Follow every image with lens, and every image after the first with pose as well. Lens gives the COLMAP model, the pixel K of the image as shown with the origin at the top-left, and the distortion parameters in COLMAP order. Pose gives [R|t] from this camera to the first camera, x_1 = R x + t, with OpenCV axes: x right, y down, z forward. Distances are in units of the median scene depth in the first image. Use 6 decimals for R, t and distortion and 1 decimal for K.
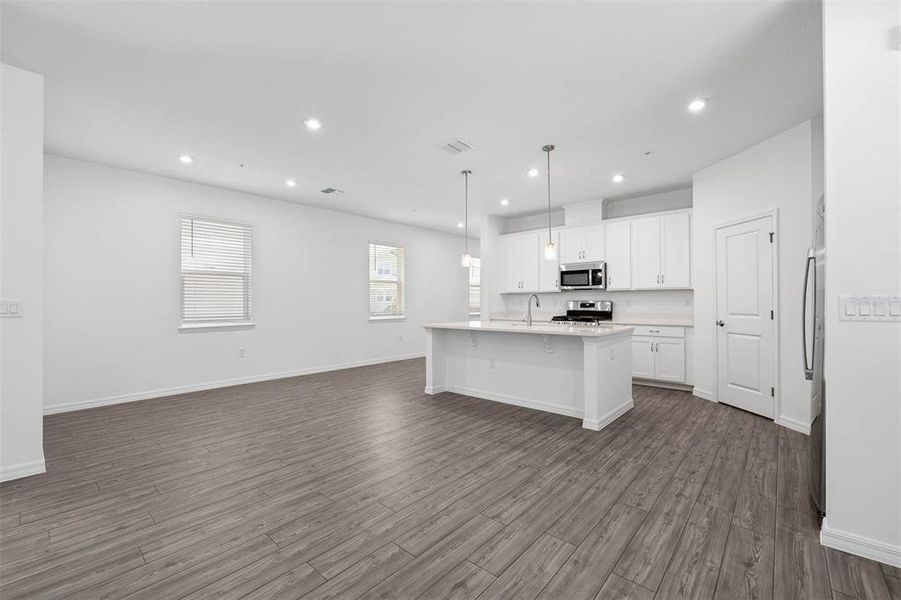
lens RADIAL K [[378.7, 0, 448.2], [0, 378.7, 302.0], [0, 0, 1]] dist [-0.002593, -0.000195]
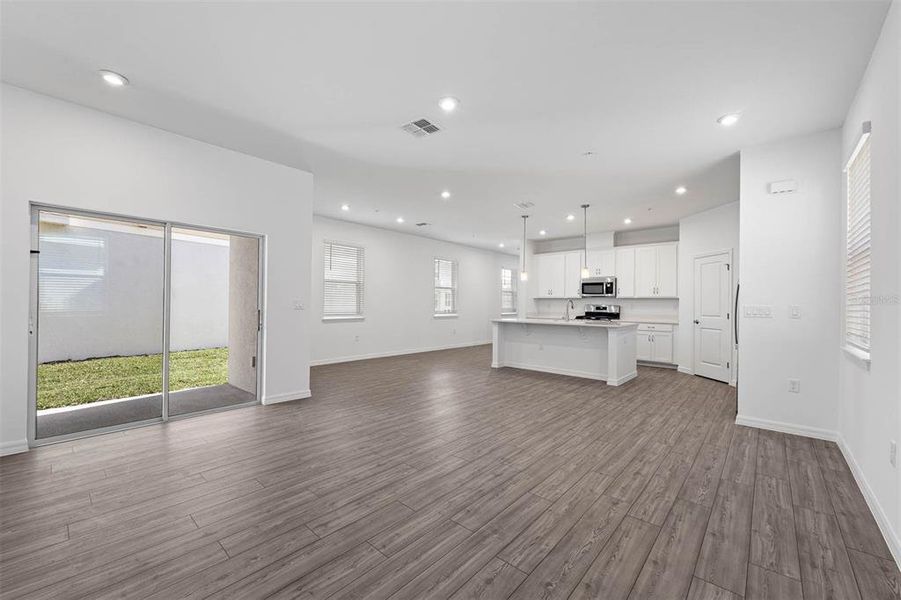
lens RADIAL K [[359.1, 0, 447.7], [0, 359.1, 301.9], [0, 0, 1]] dist [0.001162, -0.000035]
pose [[0.999853, 0.016477, -0.004825, -0.241732], [-0.016497, 0.999855, -0.004187, 0.000481], [0.004755, 0.004266, 0.999980, -0.399240]]
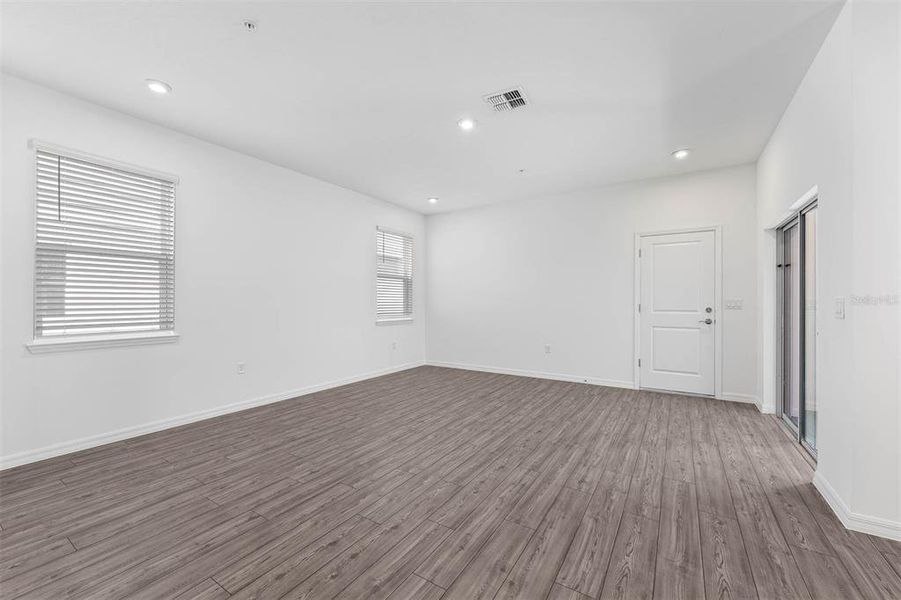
lens RADIAL K [[359.1, 0, 447.7], [0, 359.1, 301.9], [0, 0, 1]] dist [0.001162, -0.000035]
pose [[-0.988407, 0.003495, -0.151786, -0.105917], [0.003097, 0.999991, 0.002854, -0.000013], [0.151795, 0.002351, -0.988409, 0.902000]]
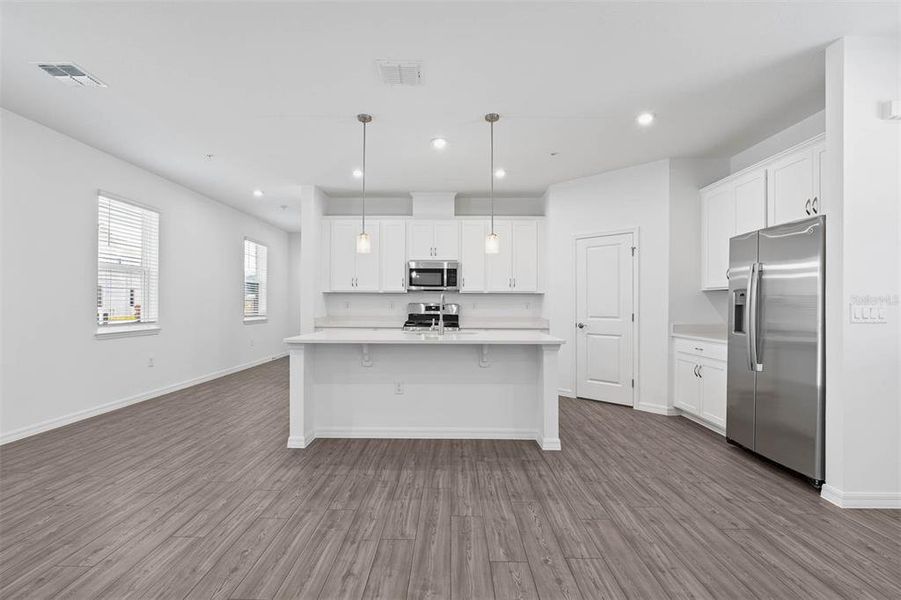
lens RADIAL K [[411.3, 0, 448.0], [0, 411.3, 301.7], [0, 0, 1]] dist [-0.001520, -0.000474]
pose [[0.754537, 0.012223, 0.656144, -0.331080], [-0.008850, 0.999925, -0.008450, 0.001244], [-0.656198, 0.000569, 0.754589, 0.330966]]
